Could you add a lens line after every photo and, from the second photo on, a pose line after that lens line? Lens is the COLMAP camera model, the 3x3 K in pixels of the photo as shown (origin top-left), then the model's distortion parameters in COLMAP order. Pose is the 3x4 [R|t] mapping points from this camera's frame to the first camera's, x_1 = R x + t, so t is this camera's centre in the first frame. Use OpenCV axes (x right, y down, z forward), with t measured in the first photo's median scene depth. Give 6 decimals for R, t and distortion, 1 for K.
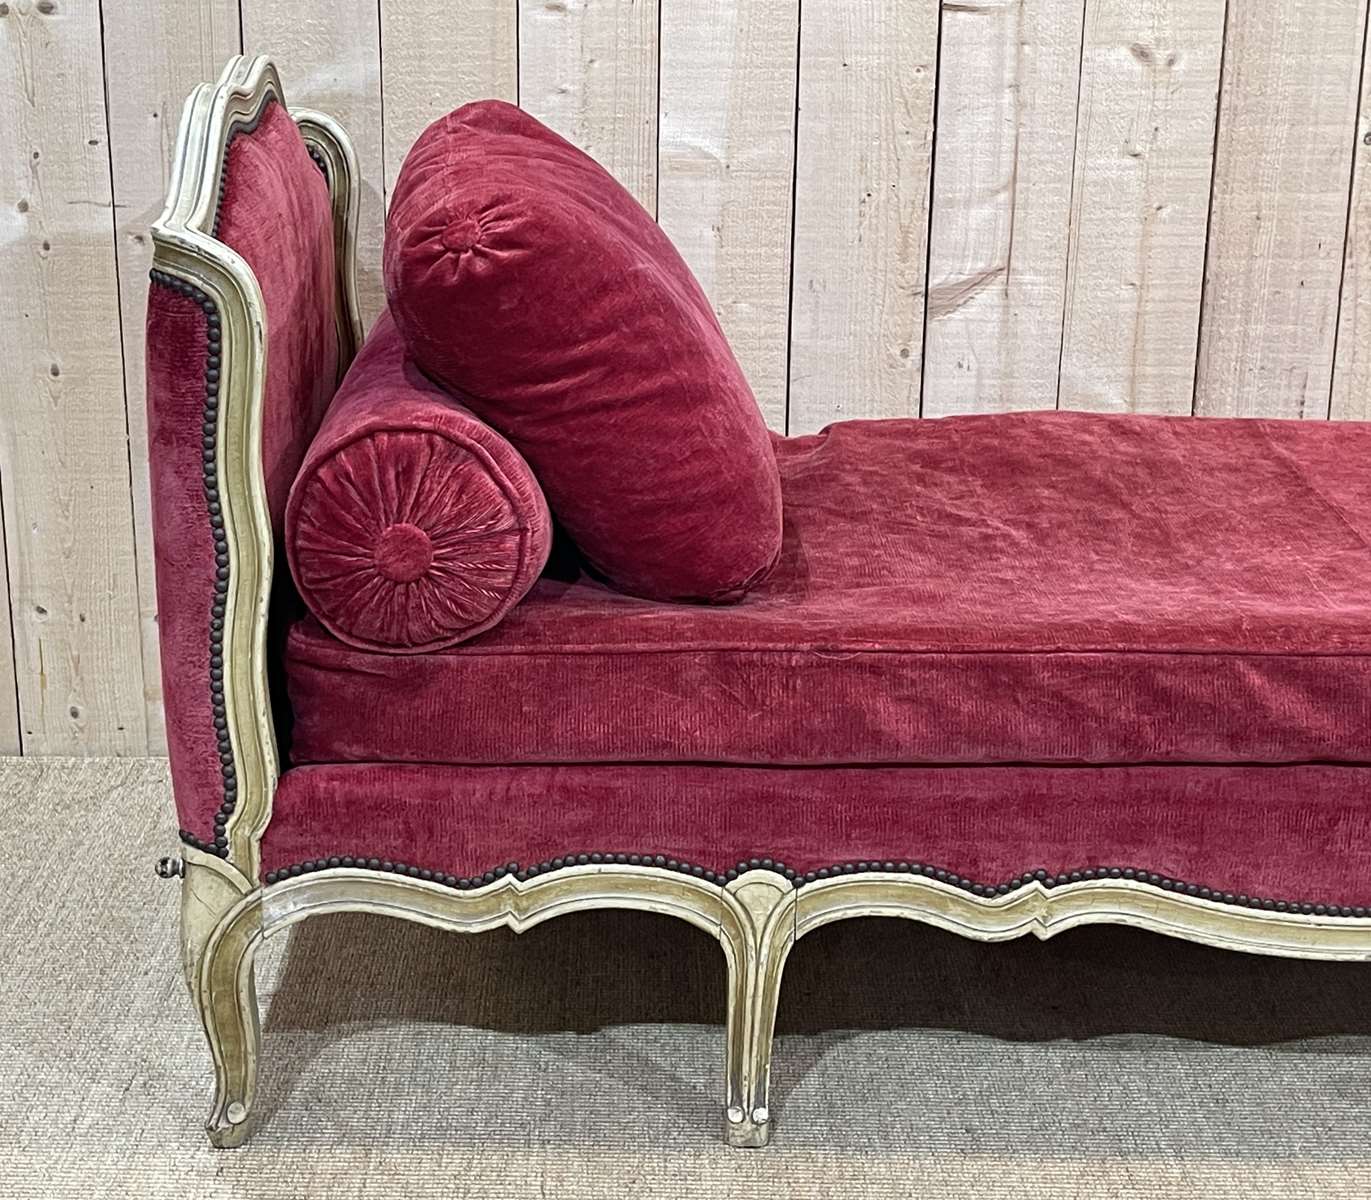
lens RADIAL K [[2491.8, 0, 607.8], [0, 2491.8, 648.4], [0, 0, 1]] dist [0.070618, 0.000000]
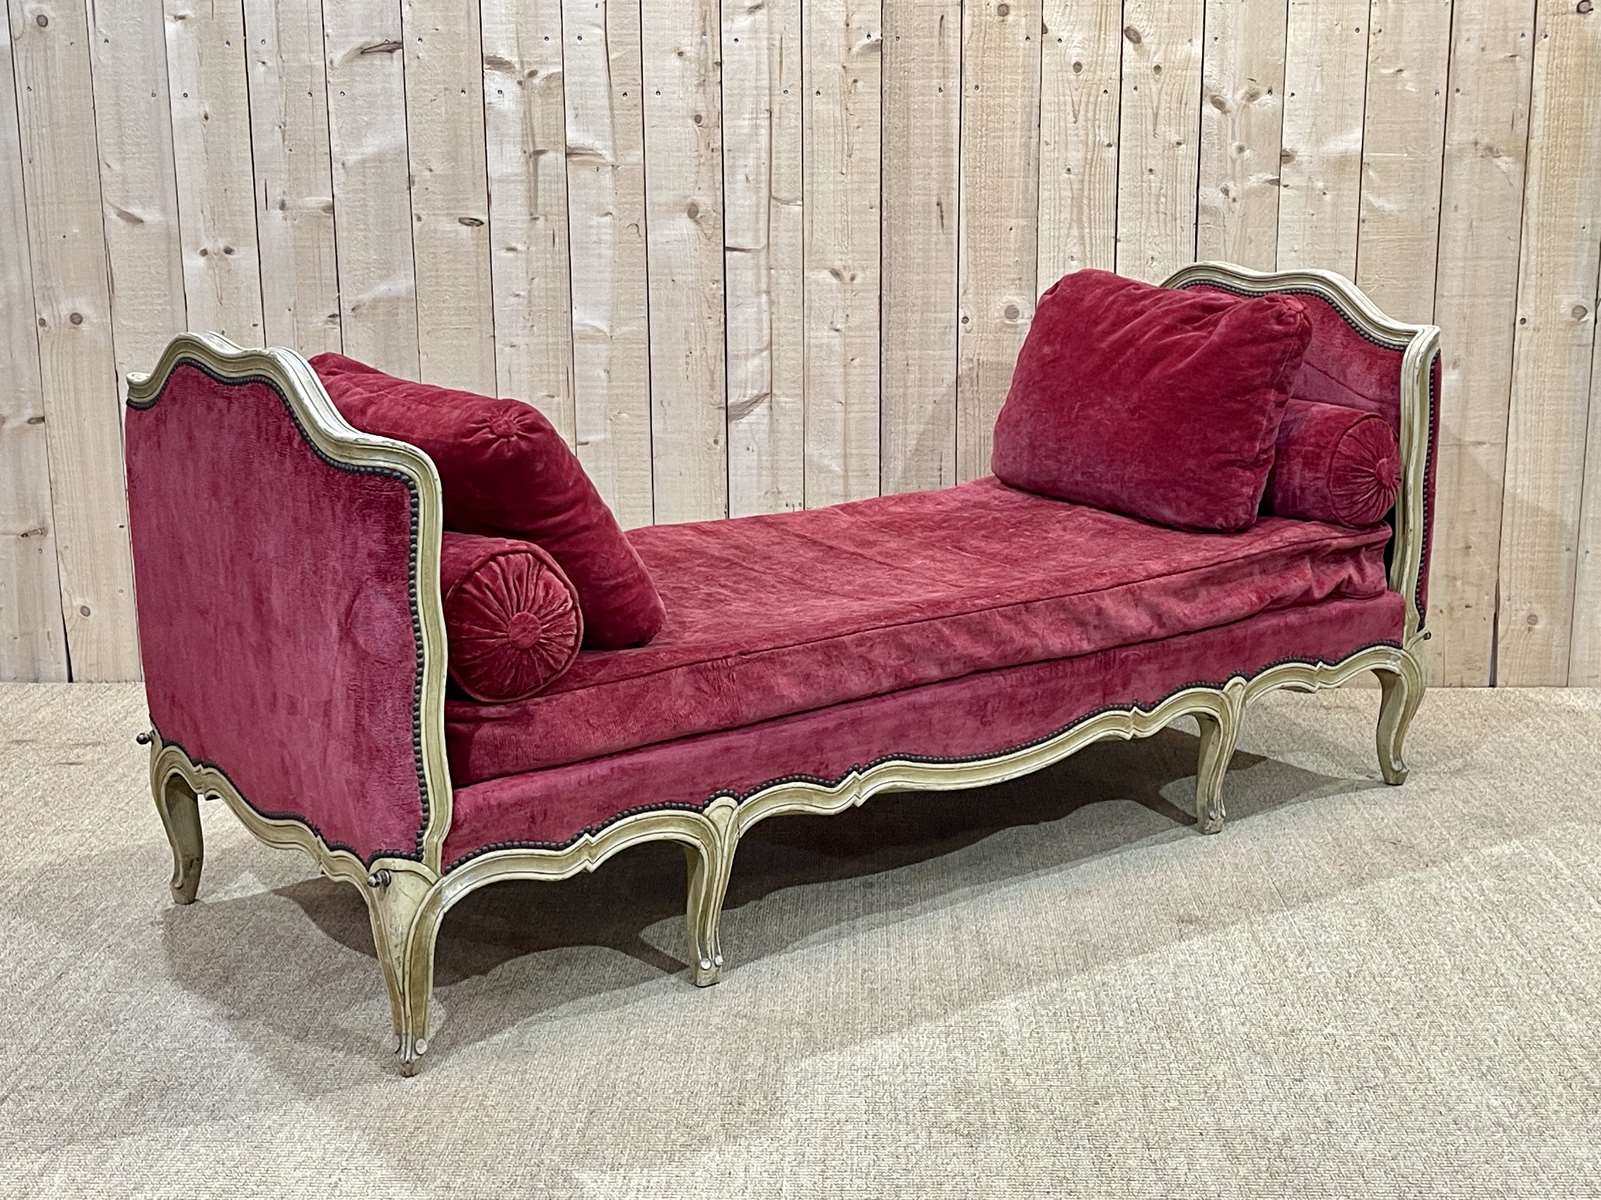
lens RADIAL K [[2048.9, 0, 808.2], [0, 2048.9, 636.3], [0, 0, 1]] dist [0.034409, 0.000000]
pose [[0.999986, -0.004353, -0.002978, 0.191721], [0.004117, 0.997162, -0.075170, 0.130011], [0.003297, 0.075157, 0.997166, -0.438720]]
